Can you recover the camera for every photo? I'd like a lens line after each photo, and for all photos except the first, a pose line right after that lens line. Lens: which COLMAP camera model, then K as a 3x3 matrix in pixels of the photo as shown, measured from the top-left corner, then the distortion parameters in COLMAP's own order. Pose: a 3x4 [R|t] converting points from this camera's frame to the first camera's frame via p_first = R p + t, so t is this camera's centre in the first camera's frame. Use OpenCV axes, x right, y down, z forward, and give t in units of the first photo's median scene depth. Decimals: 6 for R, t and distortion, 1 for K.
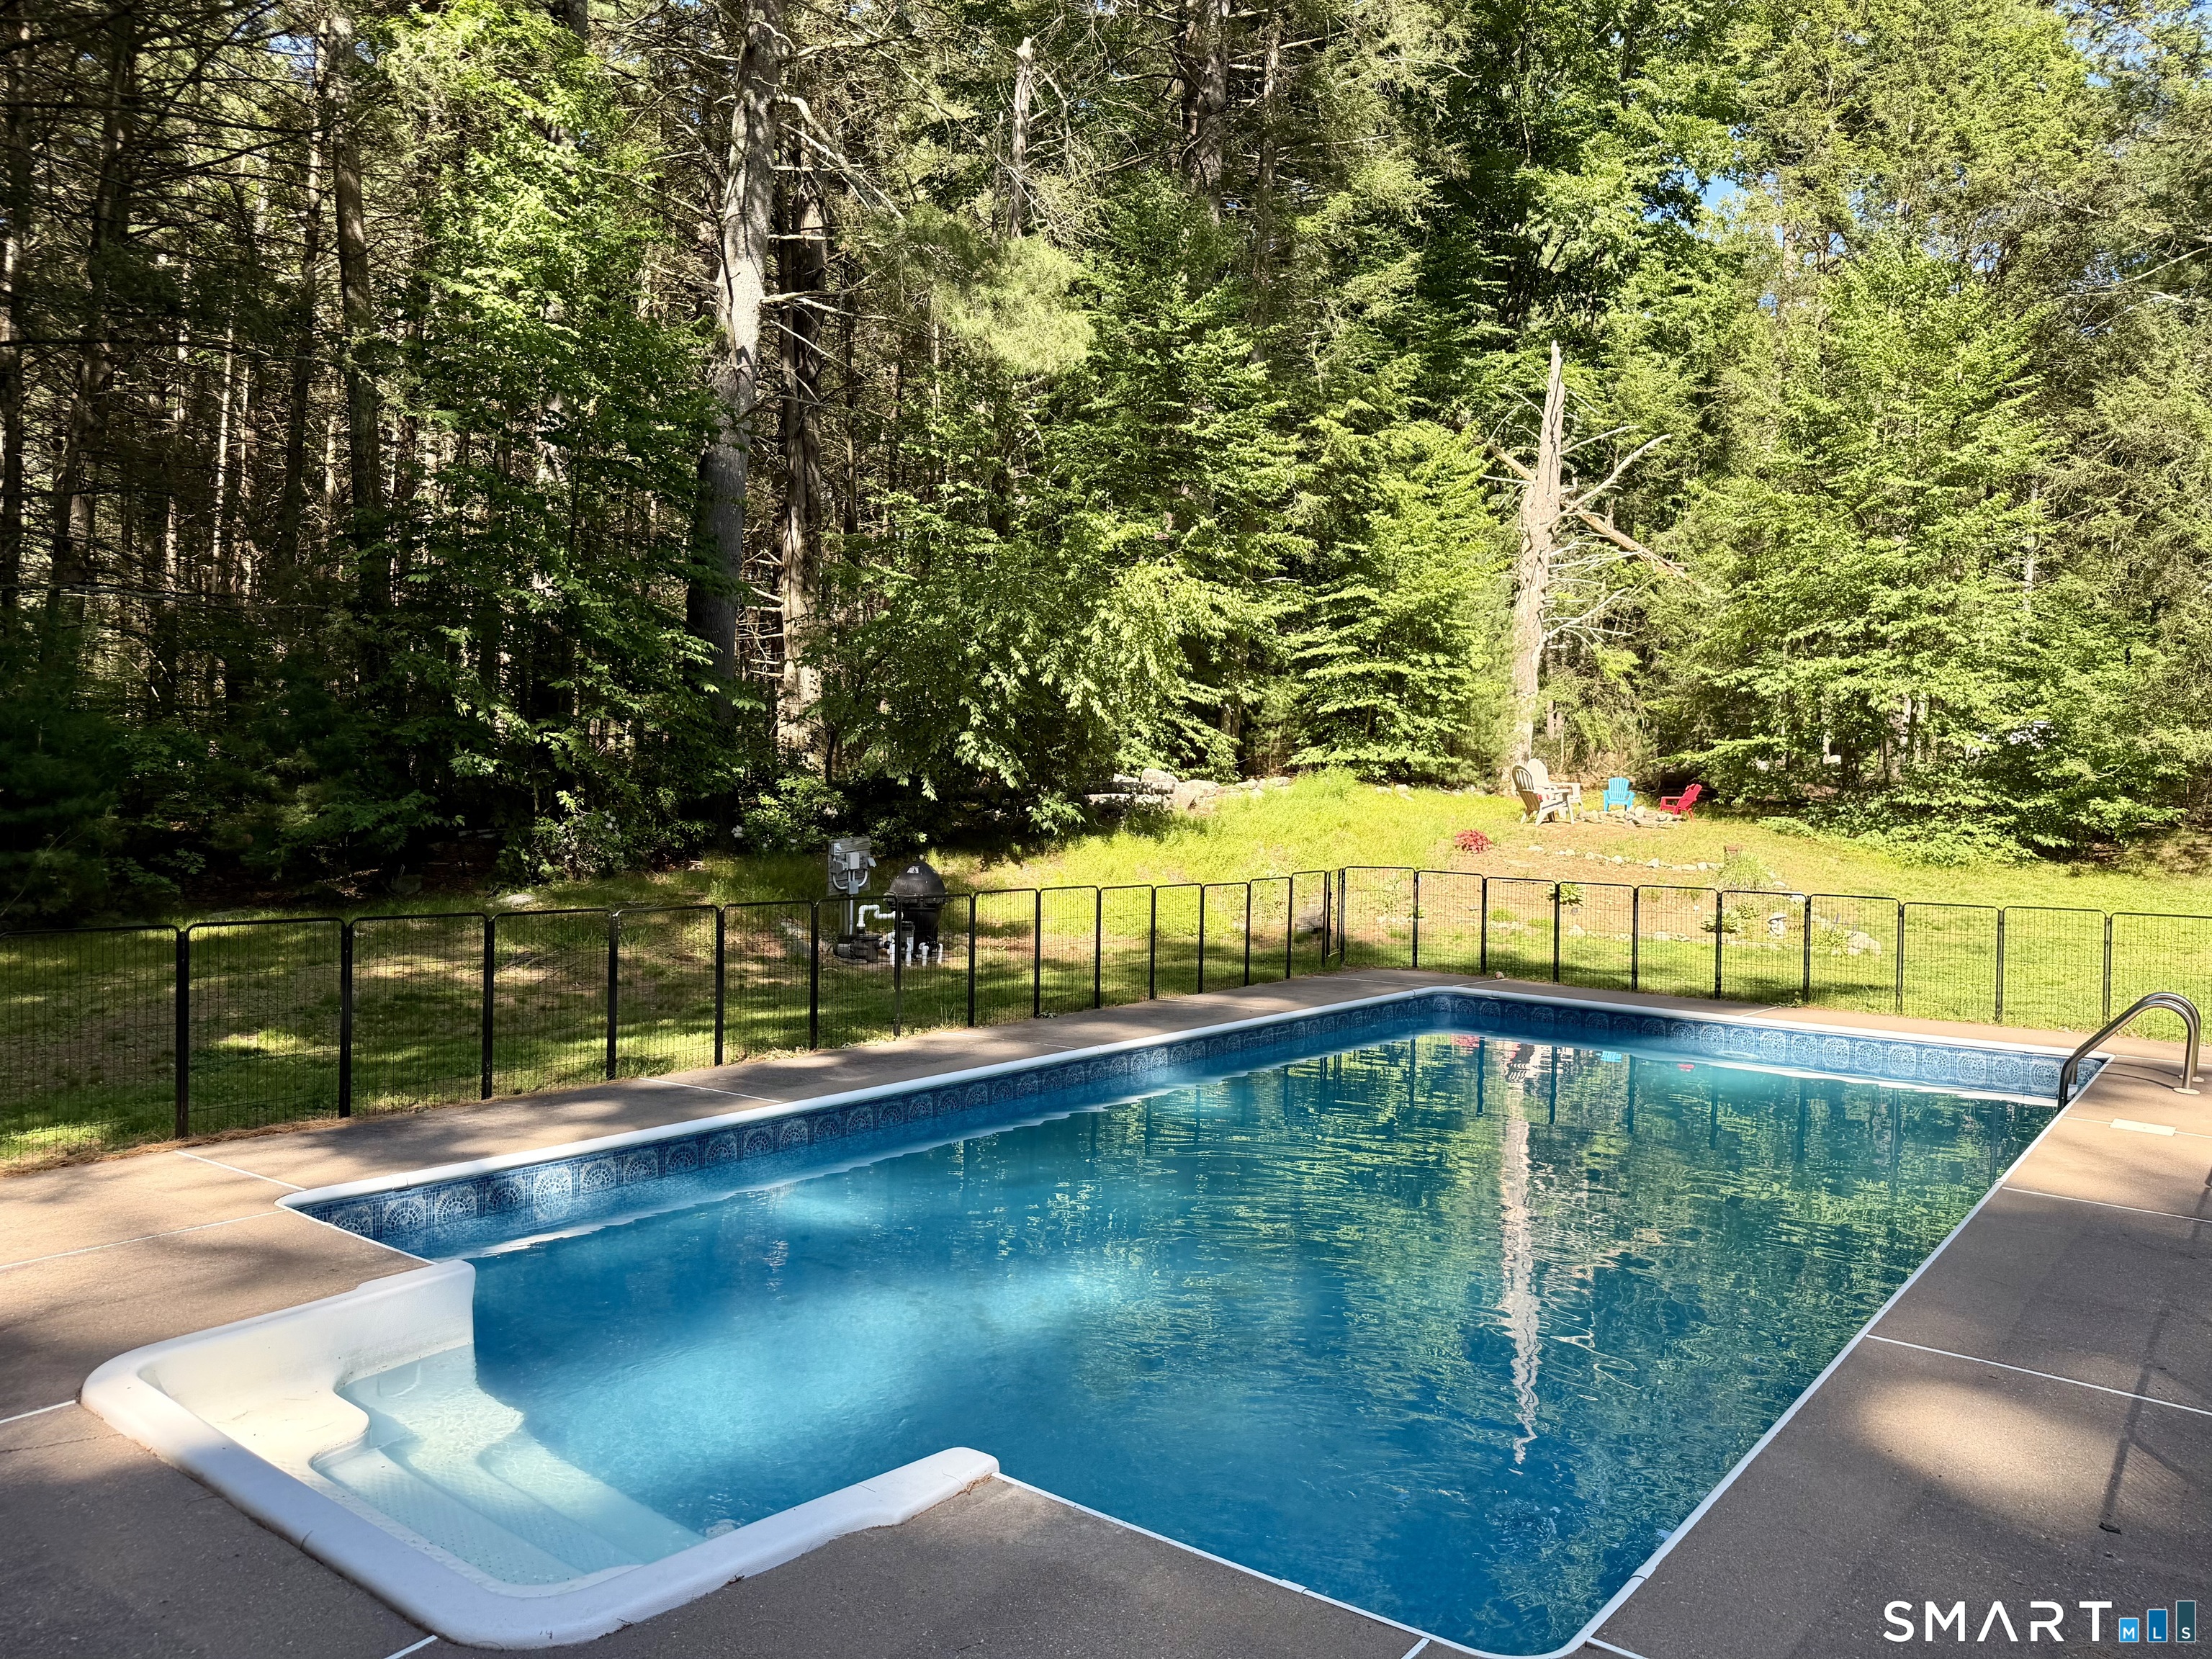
lens RADIAL K [[1563.5, 0, 1106.0], [0, 1563.5, 829.5], [0, 0, 1]] dist [0.034891, -0.066355]
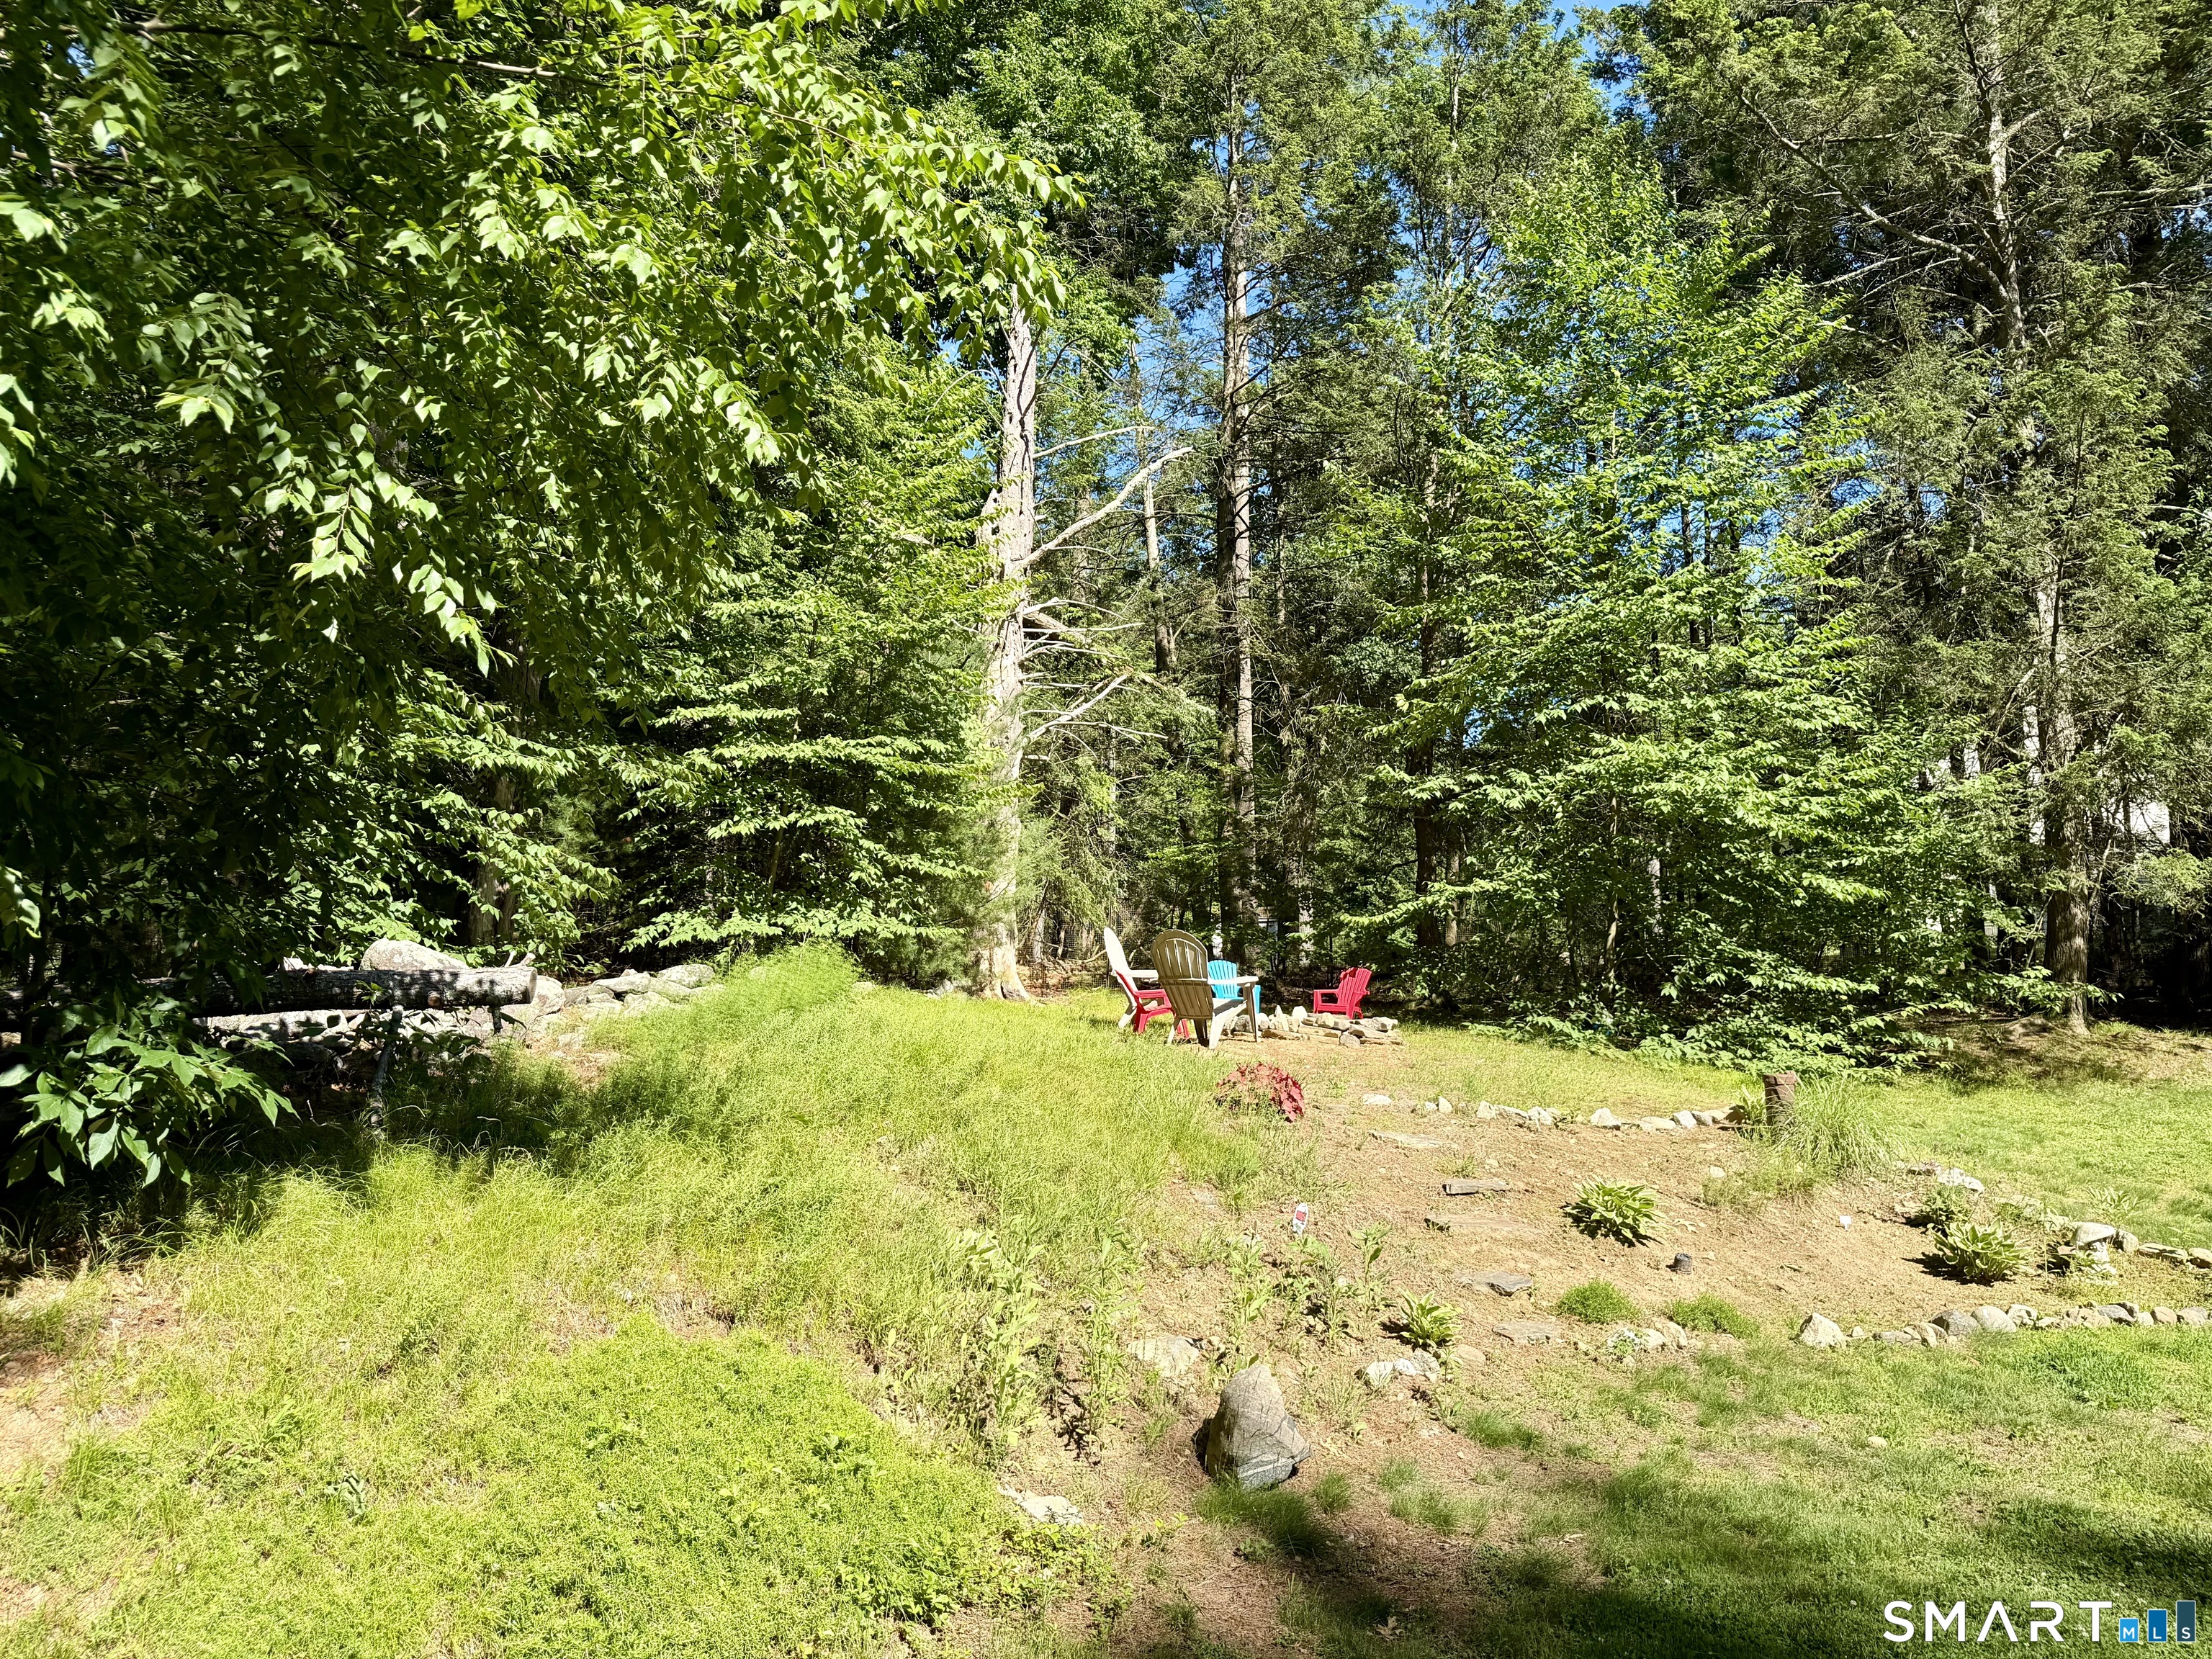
lens RADIAL K [[1563.5, 0, 1106.0], [0, 1563.5, 829.5], [0, 0, 1]] dist [0.034891, -0.066355]
pose [[0.826247, 0.039682, 0.561908, -0.039641], [0.039127, 0.991064, -0.127523, -0.011457], [-0.561947, 0.127351, 0.817311, 0.596983]]
